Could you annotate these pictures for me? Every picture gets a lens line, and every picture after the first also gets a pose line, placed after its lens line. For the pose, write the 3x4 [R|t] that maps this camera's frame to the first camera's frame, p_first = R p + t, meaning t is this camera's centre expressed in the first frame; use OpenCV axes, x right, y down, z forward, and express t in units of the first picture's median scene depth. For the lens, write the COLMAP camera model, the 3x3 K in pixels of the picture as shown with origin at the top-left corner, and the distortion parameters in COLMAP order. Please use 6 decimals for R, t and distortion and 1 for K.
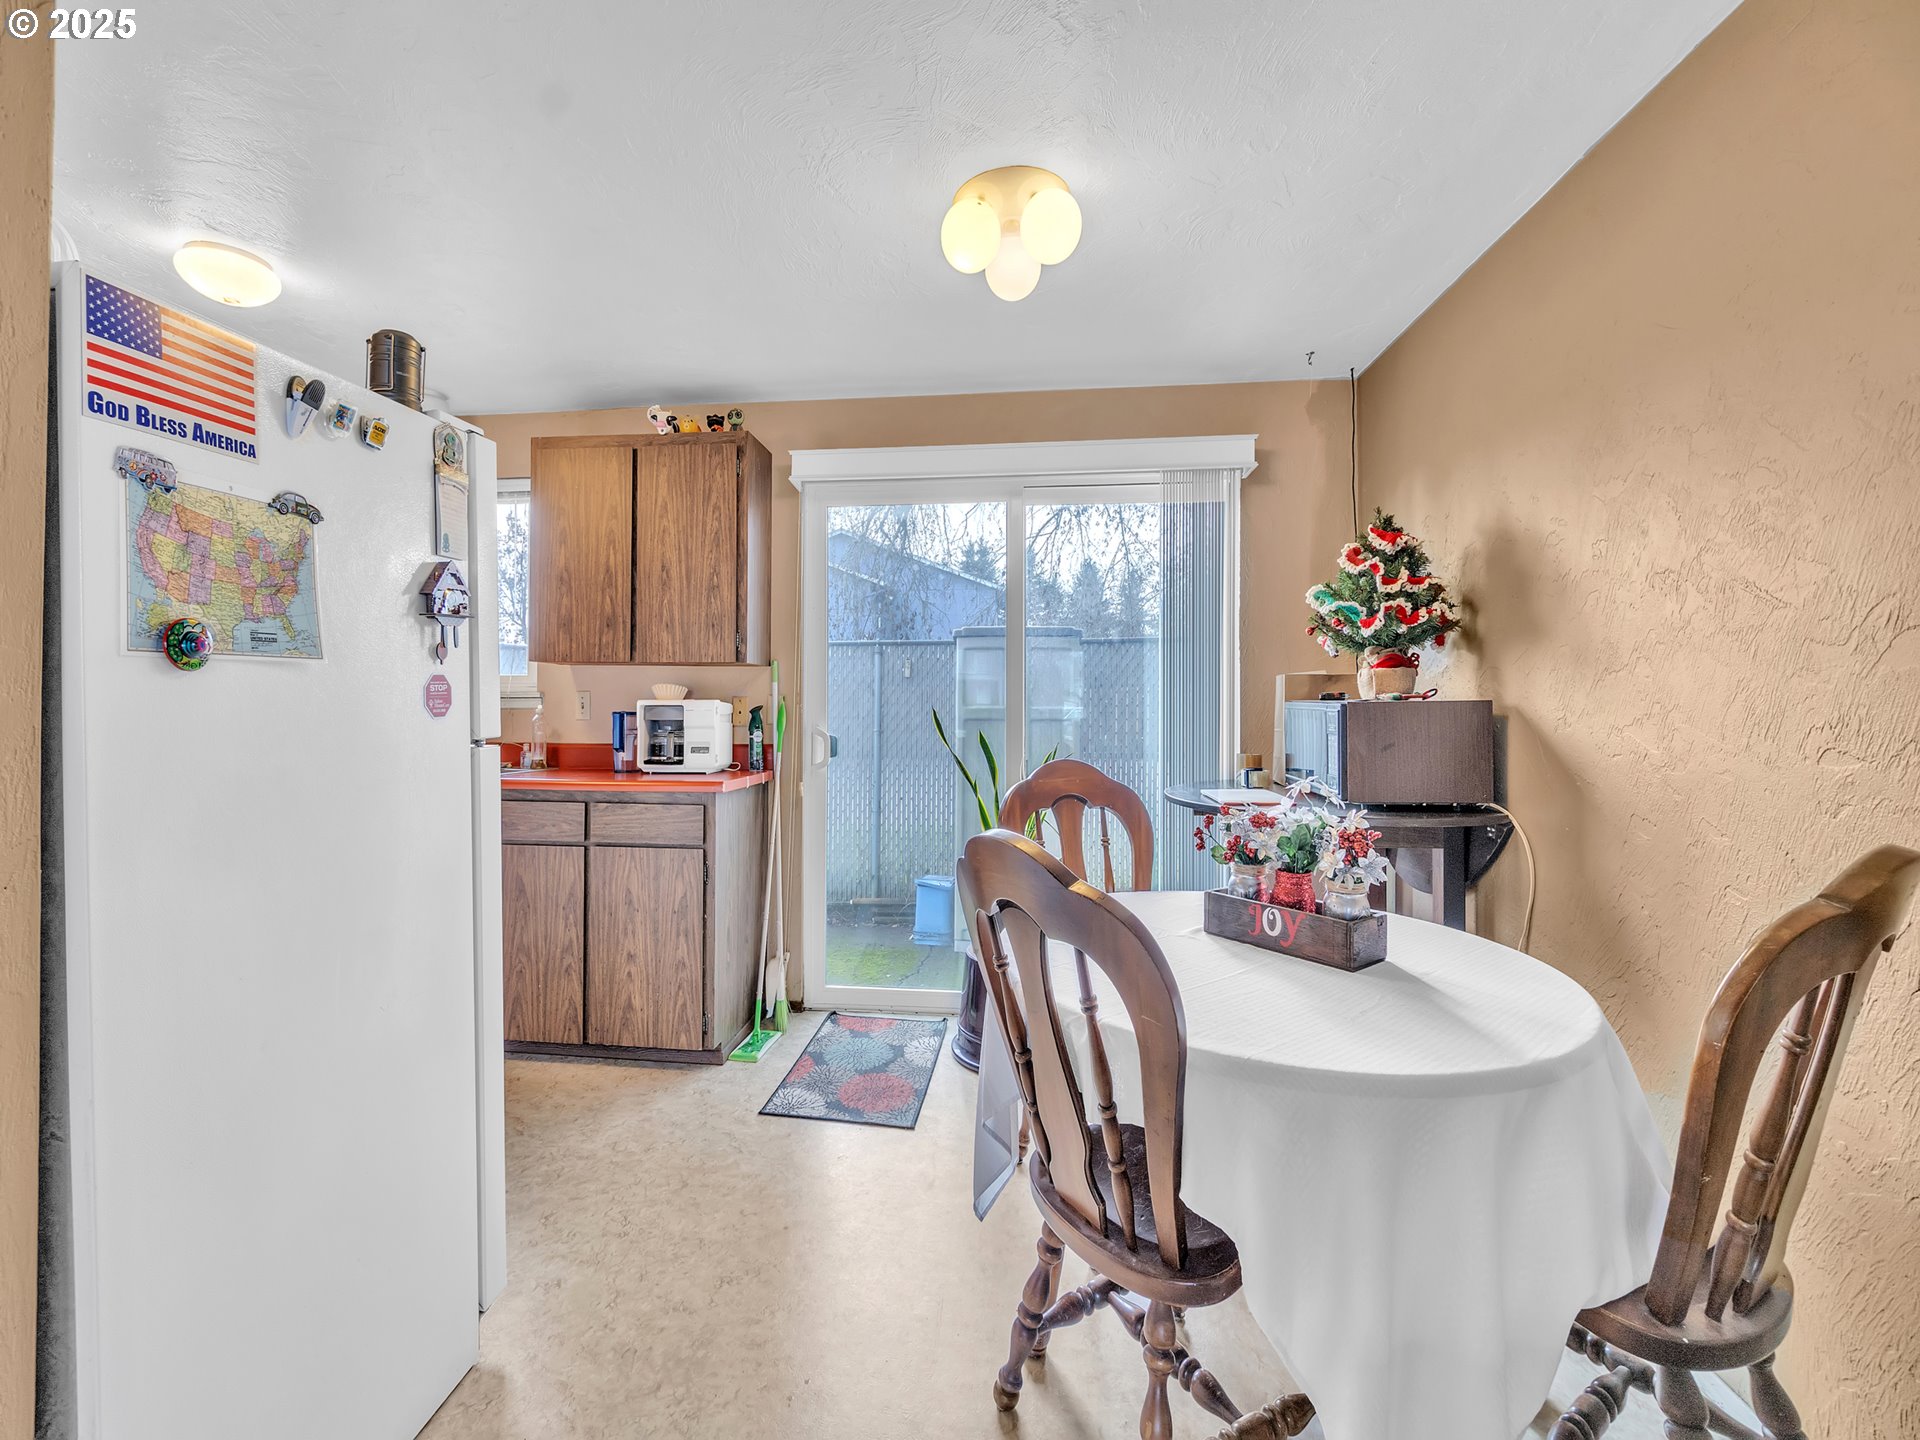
lens RADIAL K [[806.2, 0, 916.6], [0, 806.2, 702.8], [0, 0, 1]] dist [-0.001683, 0.000082]
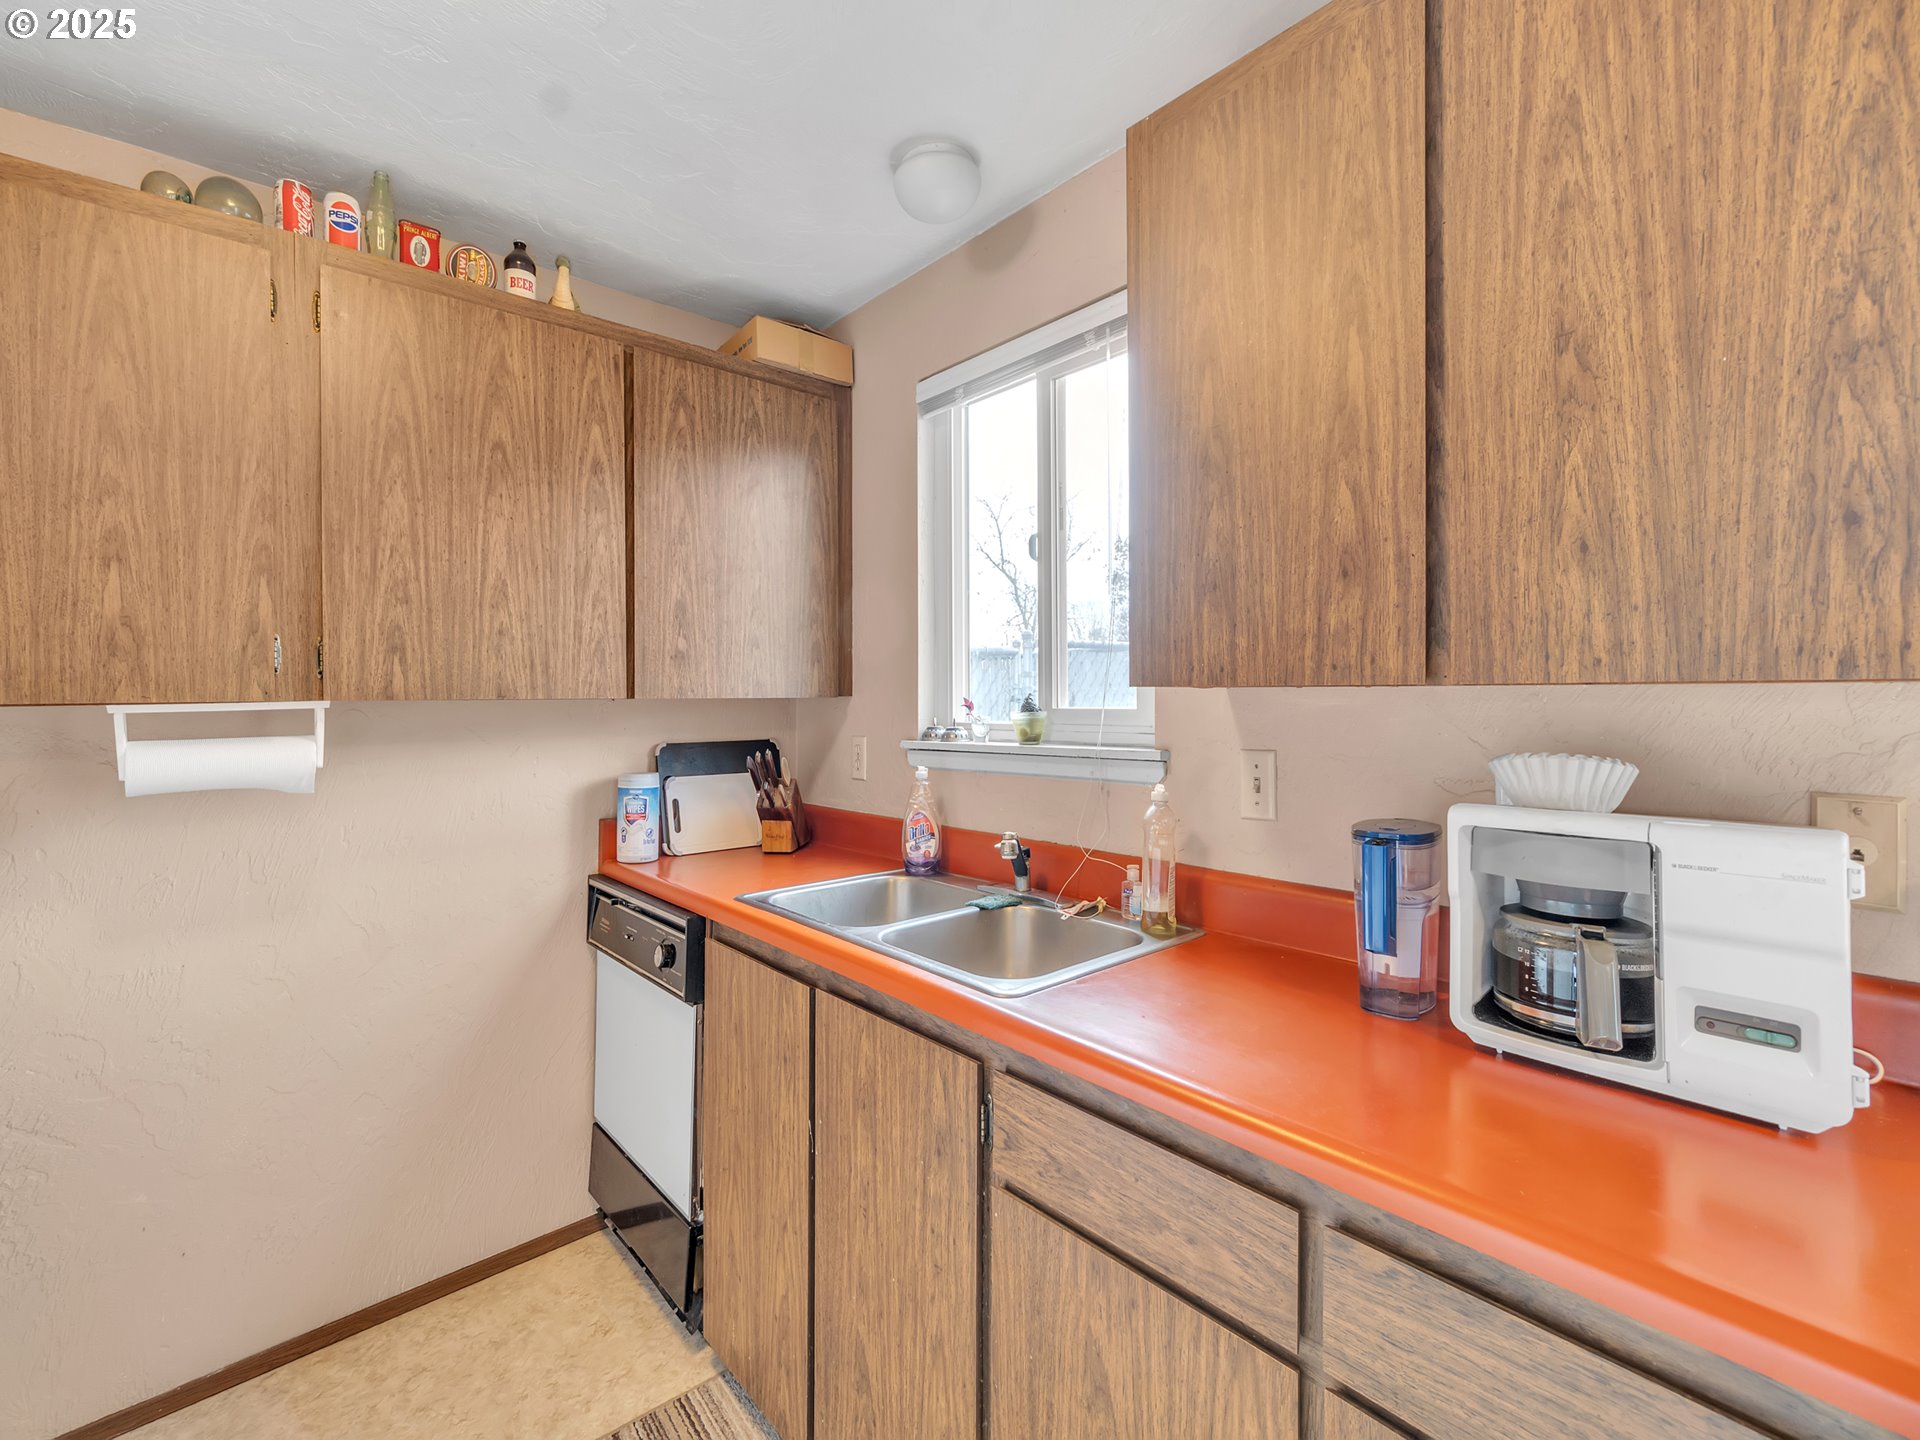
lens RADIAL K [[829.7, 0, 927.1], [0, 829.7, 697.8], [0, 0, 1]] dist [-0.006532, 0.002390]
pose [[0.741170, -0.008419, -0.671265, -0.287084], [0.009794, 0.999951, -0.001727, -0.047016], [0.671246, -0.005295, 0.741216, 0.645384]]
